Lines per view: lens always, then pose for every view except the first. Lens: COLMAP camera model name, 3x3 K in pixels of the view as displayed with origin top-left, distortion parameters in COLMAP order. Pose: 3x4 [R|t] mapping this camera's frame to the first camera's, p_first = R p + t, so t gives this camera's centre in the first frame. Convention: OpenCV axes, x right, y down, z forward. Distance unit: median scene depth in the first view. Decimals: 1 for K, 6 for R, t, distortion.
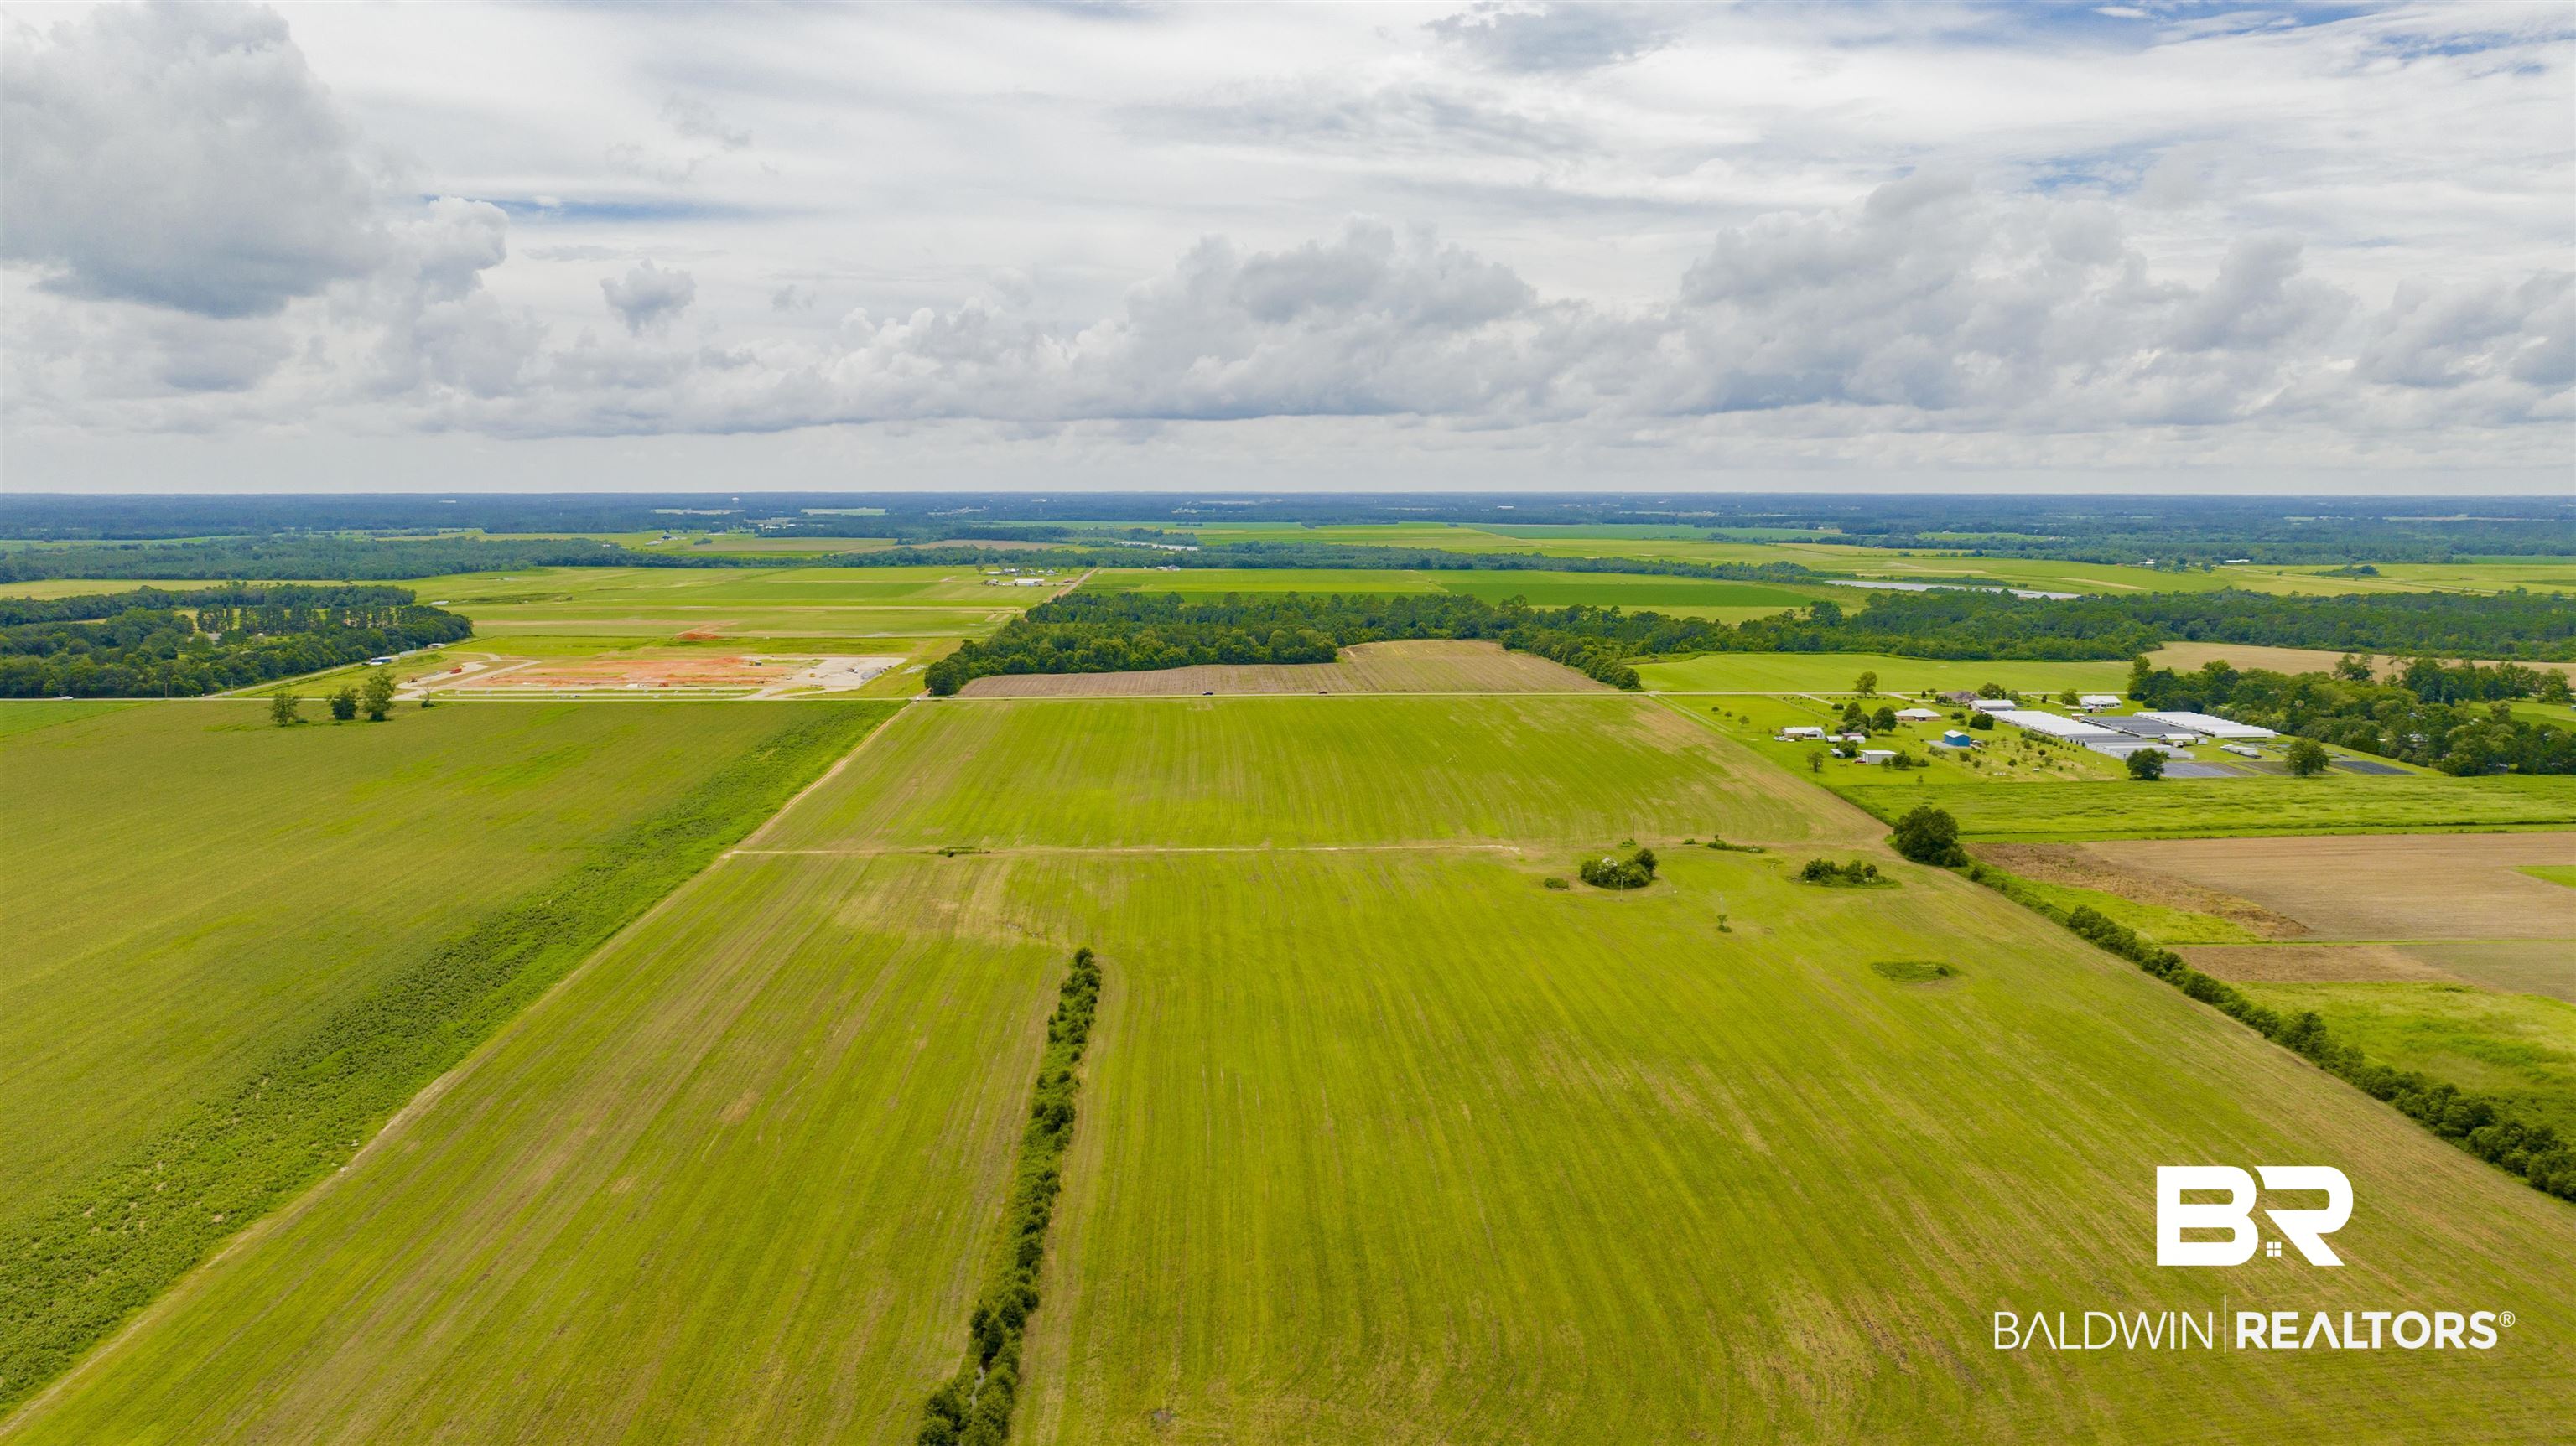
lens RADIAL K [[1821.2, 0, 1316.6], [0, 1821.2, 720.5], [0, 0, 1]] dist [-0.032489, 0.032039]
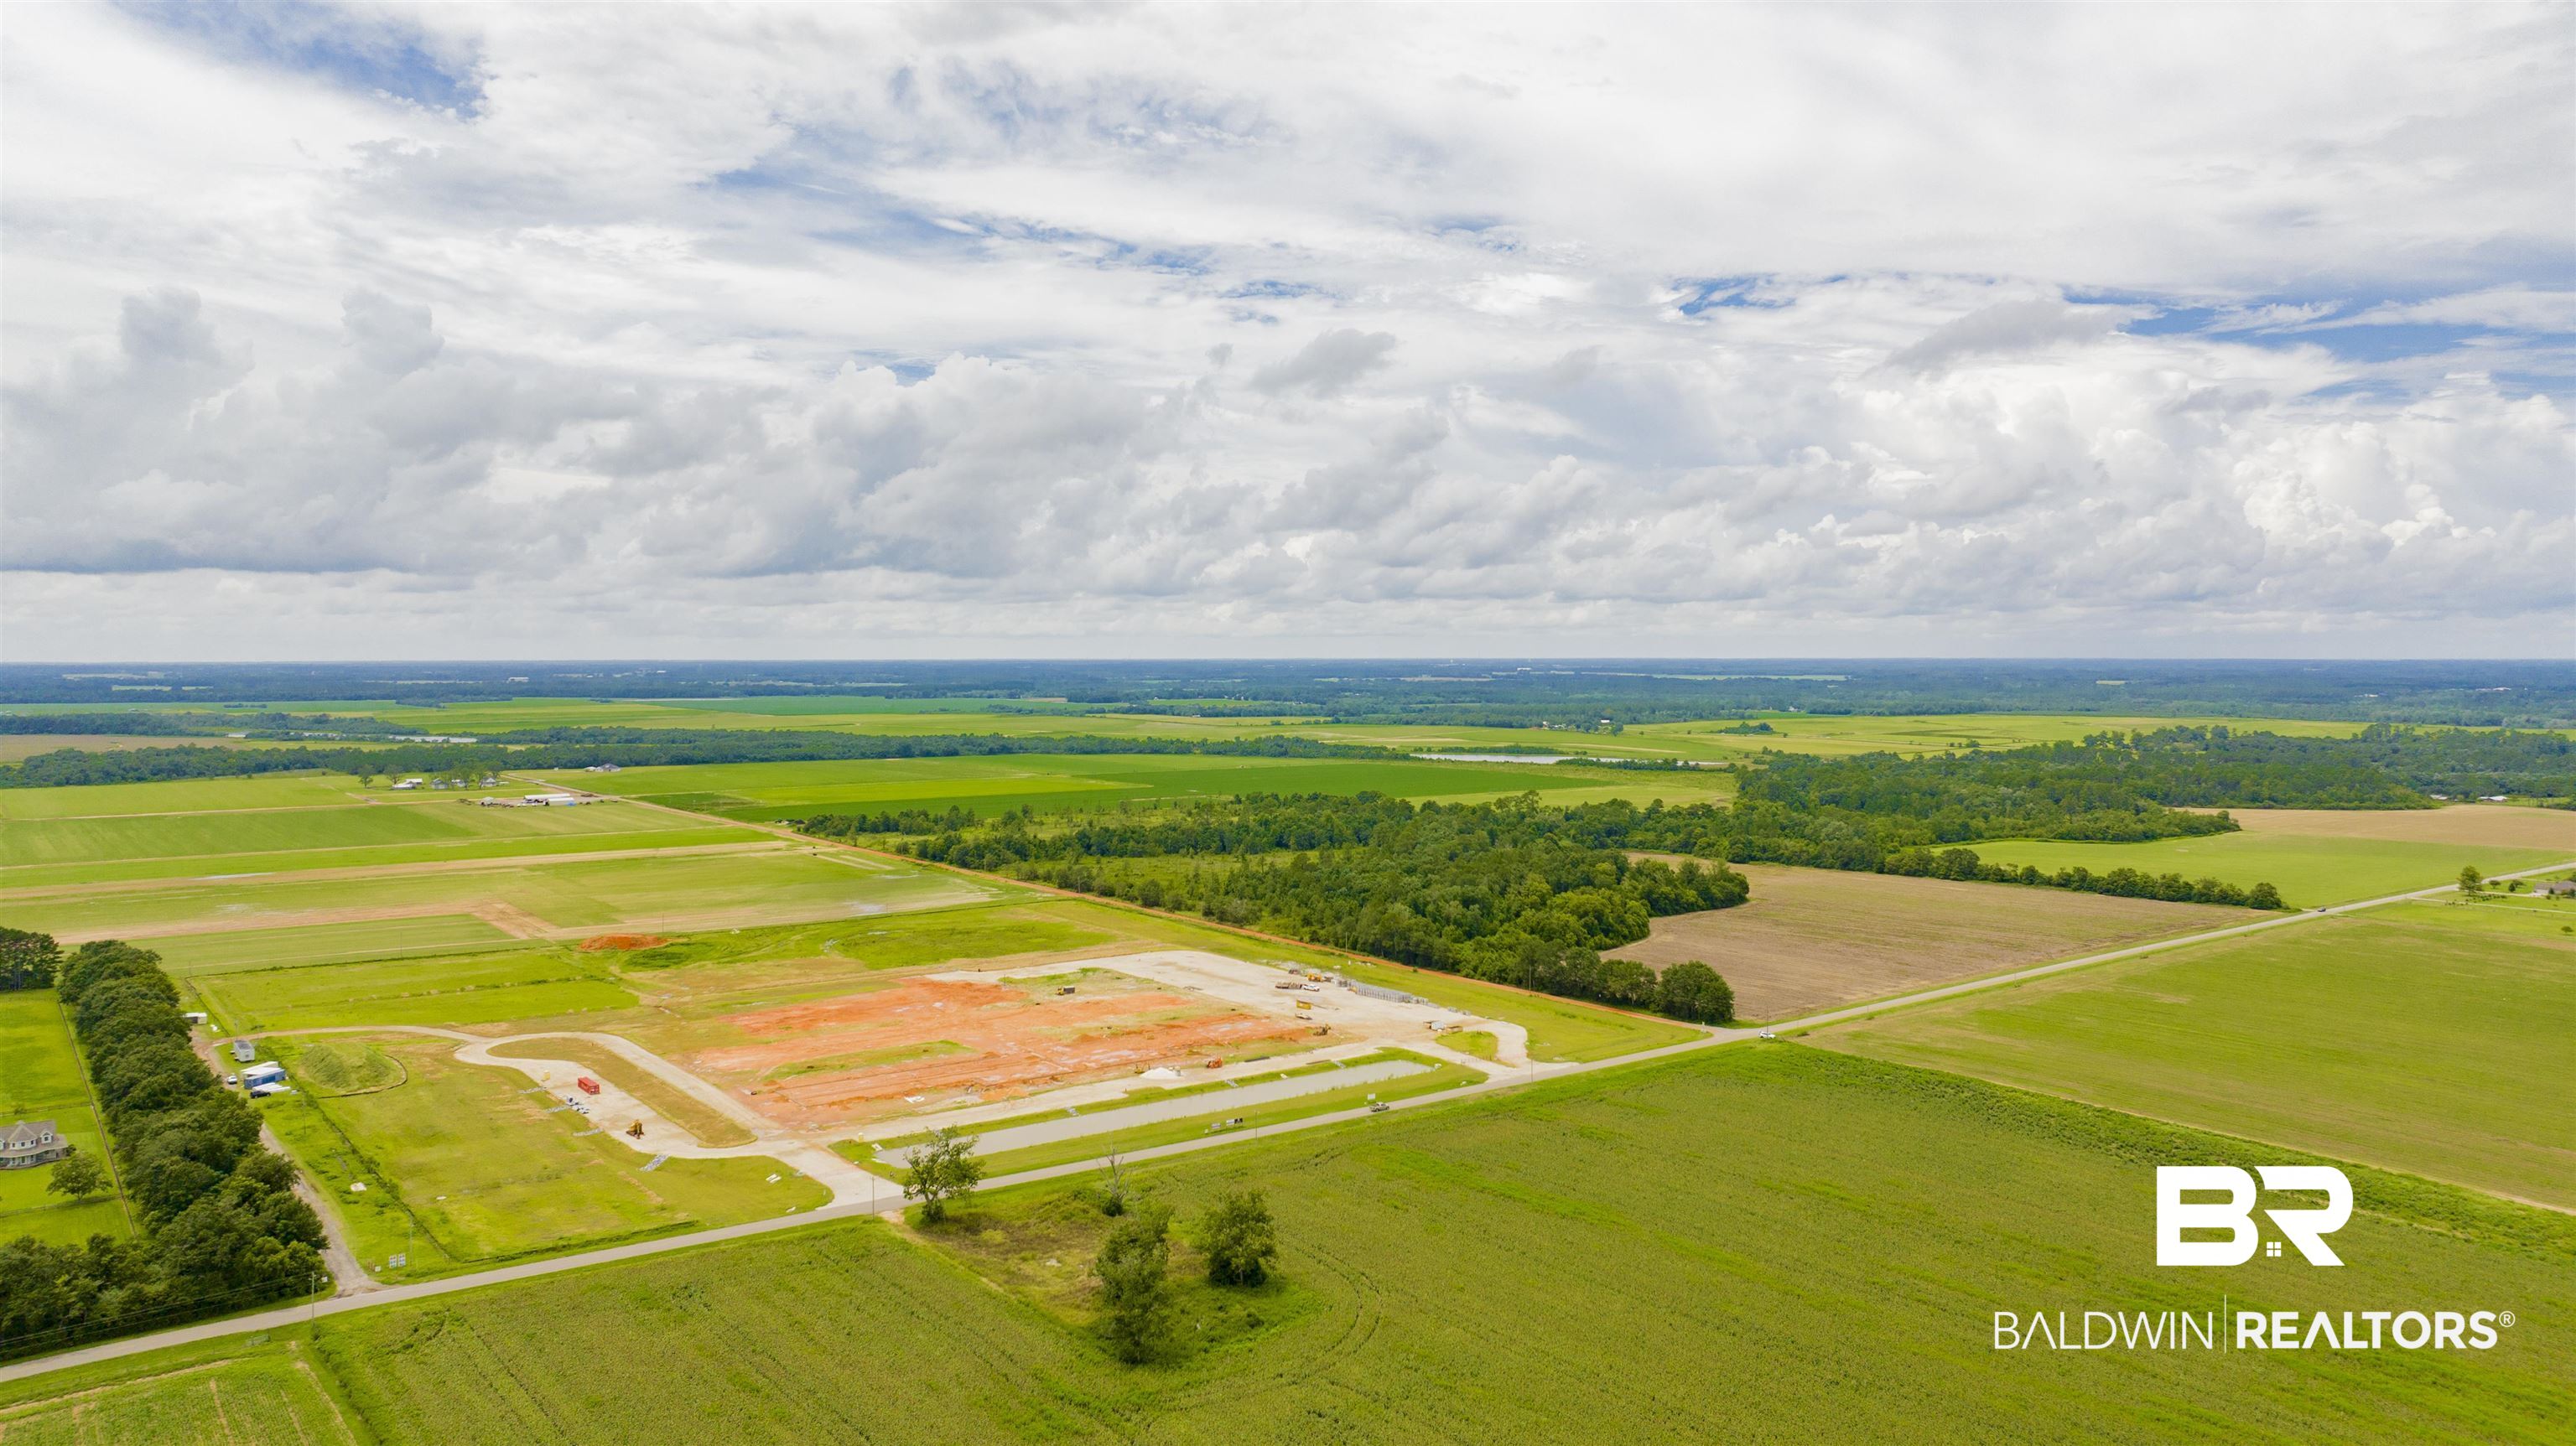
lens RADIAL K [[1821.2, 0, 1316.6], [0, 1821.2, 720.5], [0, 0, 1]] dist [-0.032489, 0.032039]
pose [[0.823914, -0.023762, 0.566217, -0.537053], [0.075704, 0.994781, -0.068411, -0.068091], [-0.561636, 0.099230, 0.821412, 0.532249]]
